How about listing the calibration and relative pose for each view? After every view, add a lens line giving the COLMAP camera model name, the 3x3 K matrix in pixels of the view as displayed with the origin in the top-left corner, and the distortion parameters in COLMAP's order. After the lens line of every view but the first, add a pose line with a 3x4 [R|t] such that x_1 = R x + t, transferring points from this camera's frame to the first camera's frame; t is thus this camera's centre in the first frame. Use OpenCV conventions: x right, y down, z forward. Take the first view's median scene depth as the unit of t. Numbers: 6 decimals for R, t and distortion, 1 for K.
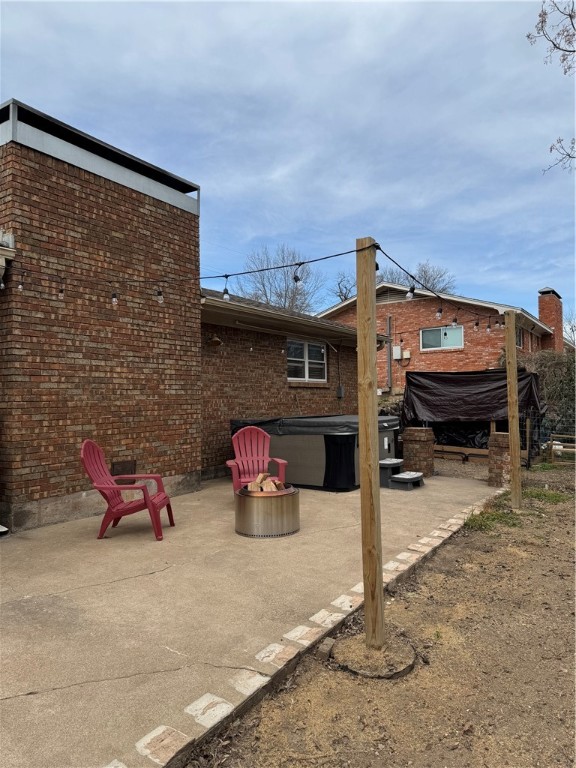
lens RADIAL K [[538.0, 0, 286.5], [0, 538.0, 384.0], [0, 0, 1]] dist [-0.000543, -0.000106]
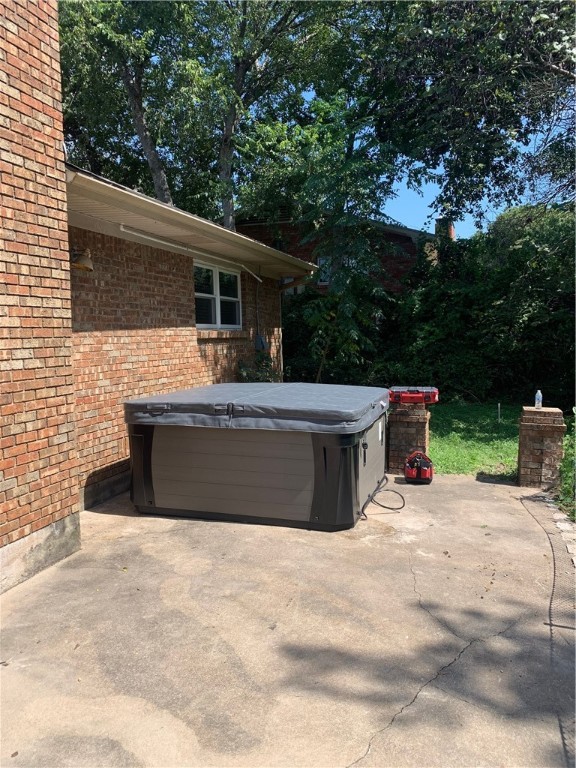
lens RADIAL K [[580.5, 0, 289.9], [0, 580.5, 383.1], [0, 0, 1]] dist [-0.030450, -0.001789]
pose [[0.956959, -0.030149, 0.288654, -0.124893], [-0.001685, 0.993996, 0.109405, -0.023999], [-0.290219, -0.105183, 0.951162, 0.433704]]
